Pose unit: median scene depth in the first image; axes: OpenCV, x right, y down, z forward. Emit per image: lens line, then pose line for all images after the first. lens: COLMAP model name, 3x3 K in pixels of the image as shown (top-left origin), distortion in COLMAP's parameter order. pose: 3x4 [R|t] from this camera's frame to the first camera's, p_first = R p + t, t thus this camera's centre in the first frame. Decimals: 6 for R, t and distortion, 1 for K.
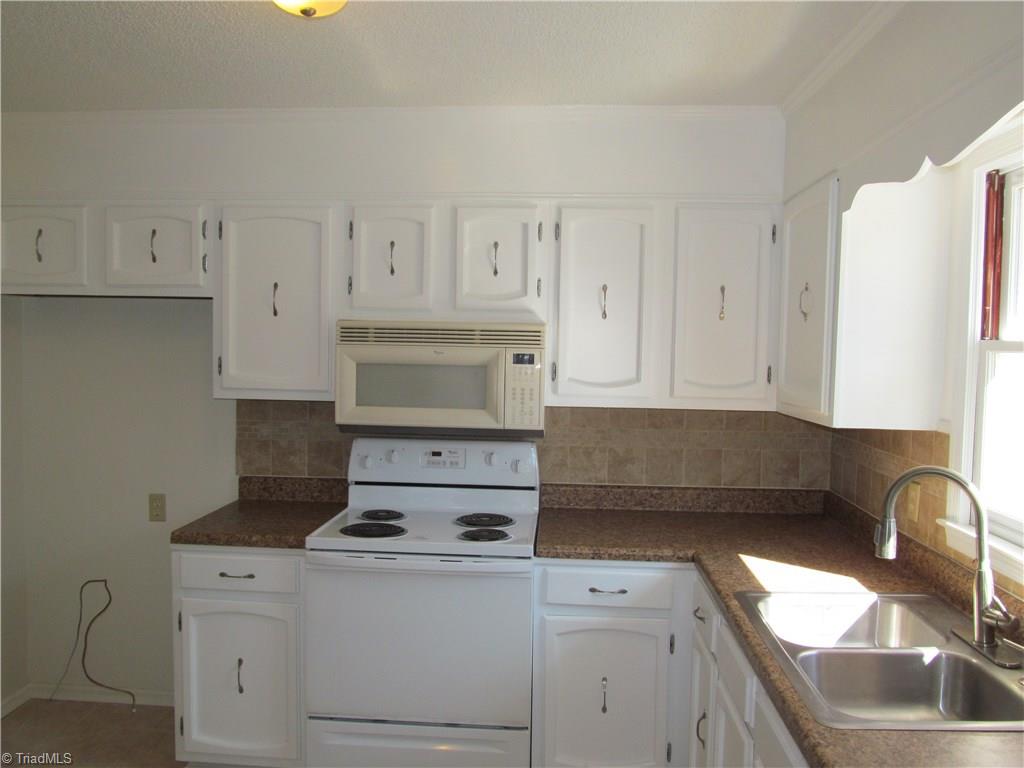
lens RADIAL K [[829.5, 0, 512.0], [0, 829.5, 384.0], [0, 0, 1]] dist [-0.059772, 0.000261]
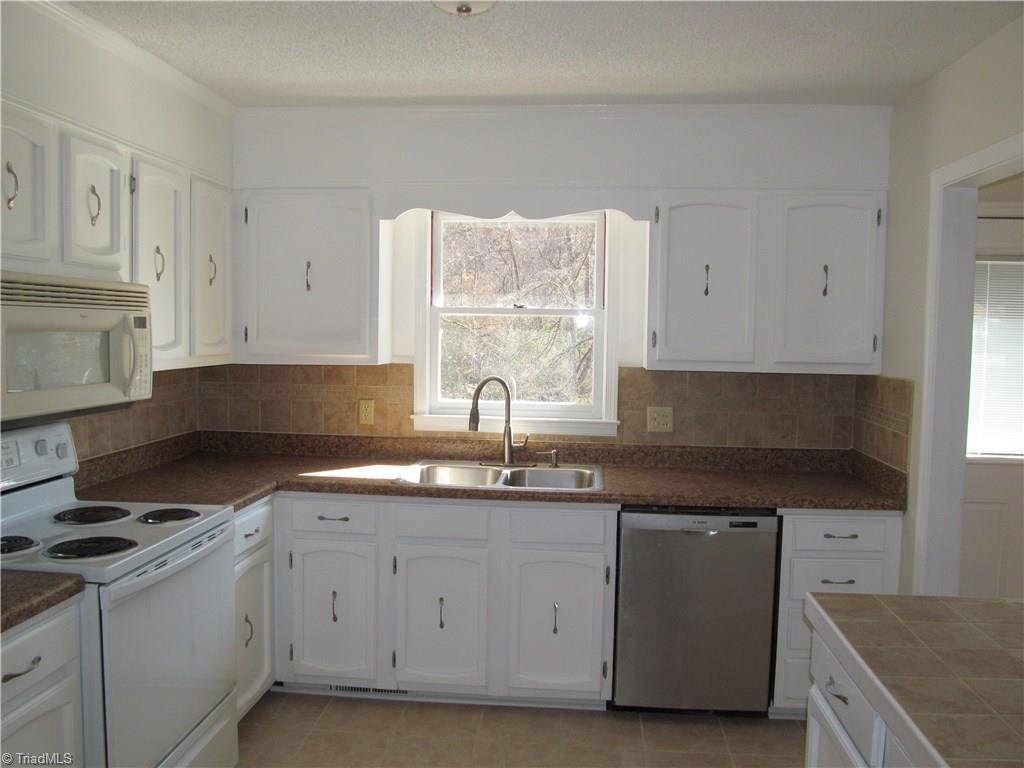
lens RADIAL K [[829.5, 0, 512.0], [0, 829.5, 384.0], [0, 0, 1]] dist [-0.059772, 0.000261]
pose [[0.029657, -0.082909, 0.996116, -0.859618], [0.033673, 0.996071, 0.081903, -0.022359], [-0.998993, 0.031113, 0.032332, 0.554475]]
